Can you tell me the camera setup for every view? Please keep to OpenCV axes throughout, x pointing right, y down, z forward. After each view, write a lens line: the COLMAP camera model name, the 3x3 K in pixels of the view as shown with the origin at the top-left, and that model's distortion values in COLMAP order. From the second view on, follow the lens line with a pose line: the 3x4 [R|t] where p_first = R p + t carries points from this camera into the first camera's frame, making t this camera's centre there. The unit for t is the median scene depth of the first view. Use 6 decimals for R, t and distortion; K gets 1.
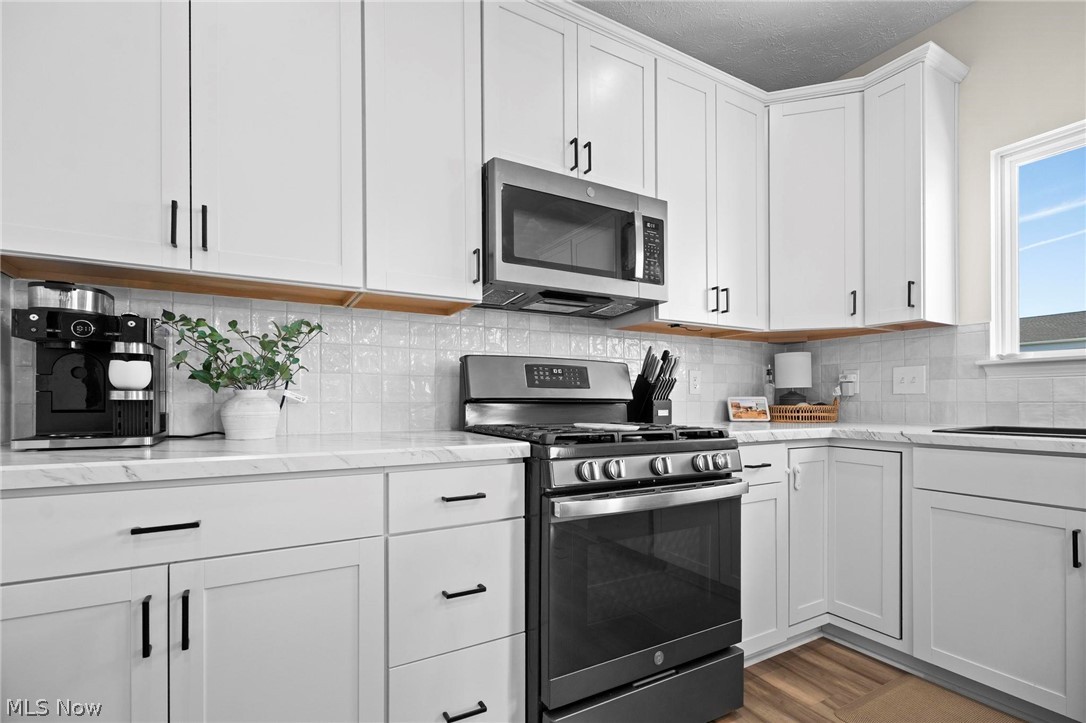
lens RADIAL K [[497.1, 0, 541.5], [0, 497.1, 398.3], [0, 0, 1]] dist [0.001776, 0.000307]
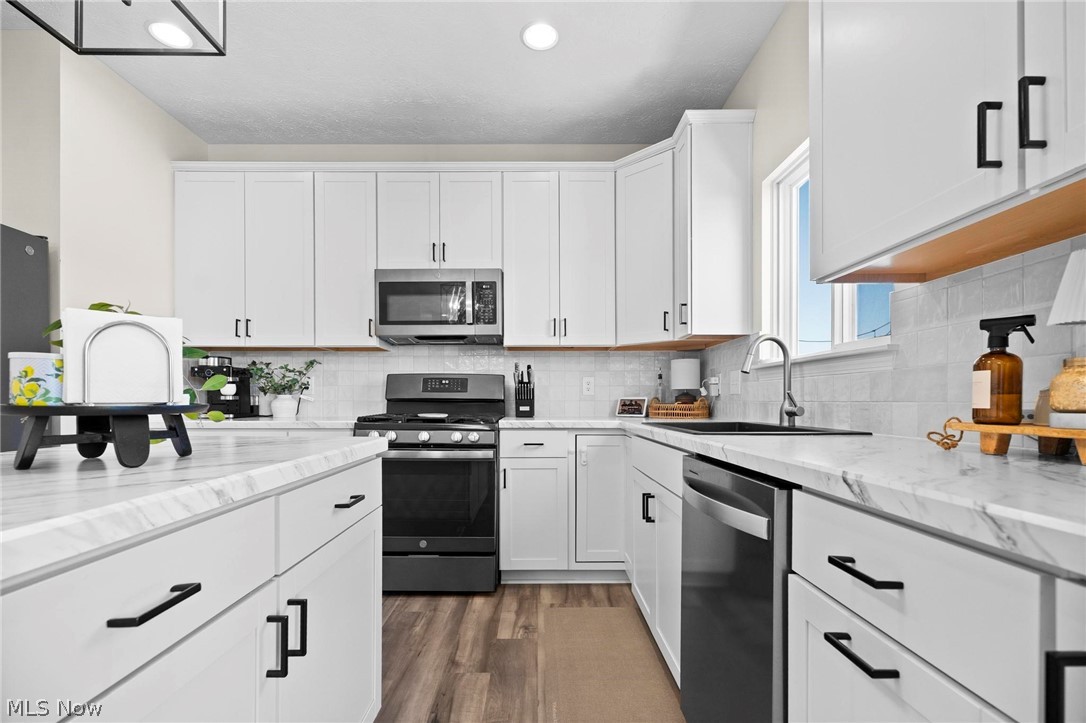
lens RADIAL K [[497.1, 0, 541.5], [0, 497.1, 398.3], [0, 0, 1]] dist [0.001776, 0.000307]
pose [[0.874983, -0.000562, -0.484154, 1.187954], [0.001875, 0.999996, 0.002227, -0.004183], [0.484150, -0.002856, 0.874980, -0.289258]]
